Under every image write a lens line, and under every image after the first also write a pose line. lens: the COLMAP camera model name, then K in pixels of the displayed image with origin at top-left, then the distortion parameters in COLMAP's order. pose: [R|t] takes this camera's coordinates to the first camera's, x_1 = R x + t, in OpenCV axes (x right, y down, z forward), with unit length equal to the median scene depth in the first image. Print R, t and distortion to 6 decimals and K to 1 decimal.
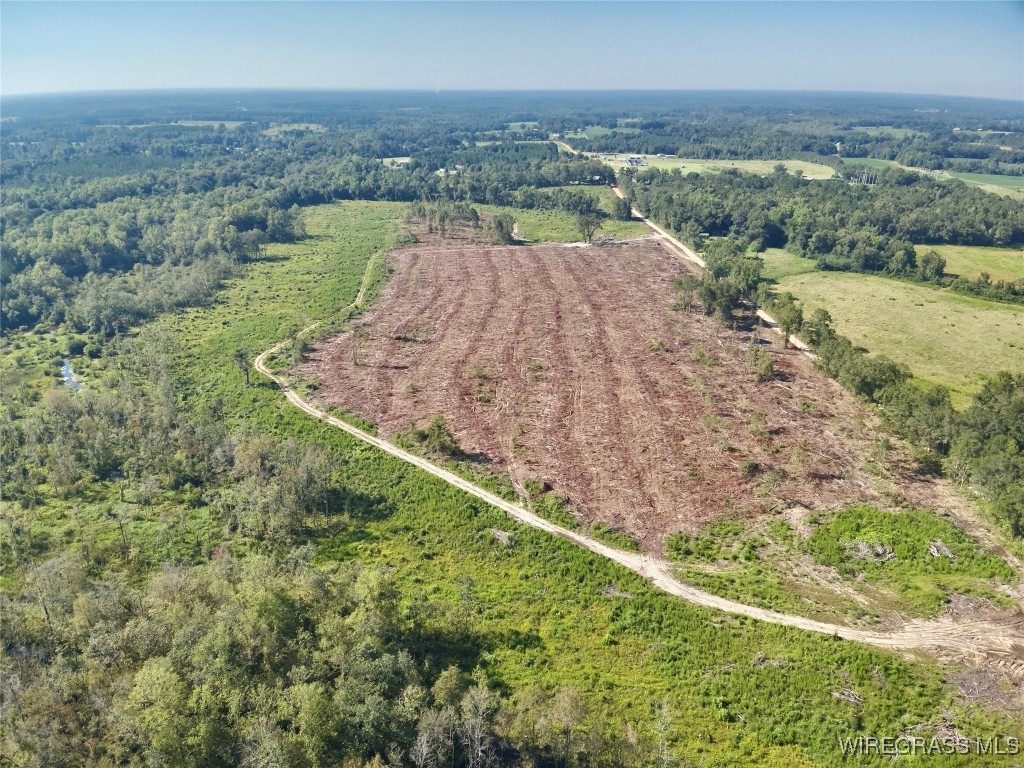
lens RADIAL K [[723.8, 0, 511.7], [0, 723.8, 397.7], [0, 0, 1]] dist [0.050923, -0.131082]
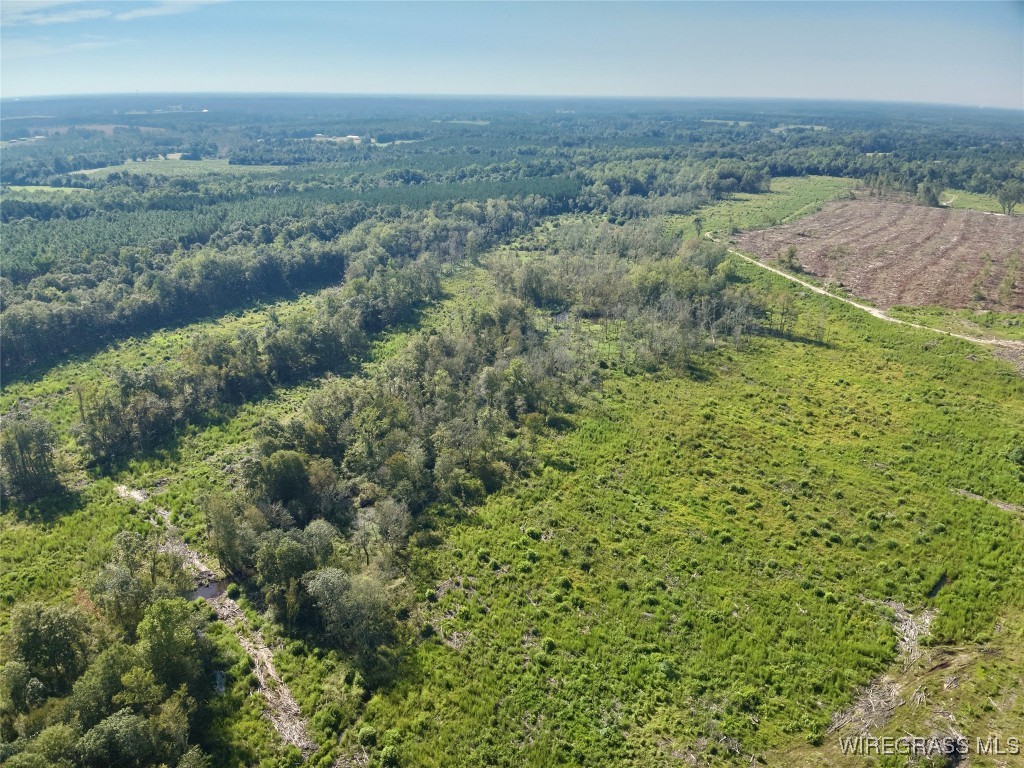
lens RADIAL K [[723.8, 0, 491.2], [0, 723.8, 388.0], [0, 0, 1]] dist [0.050923, -0.131082]
pose [[0.782778, 0.226428, -0.579646, 0.128586], [-0.239971, 0.969246, 0.054550, 0.131275], [0.574171, 0.096398, 0.813041, -0.253002]]
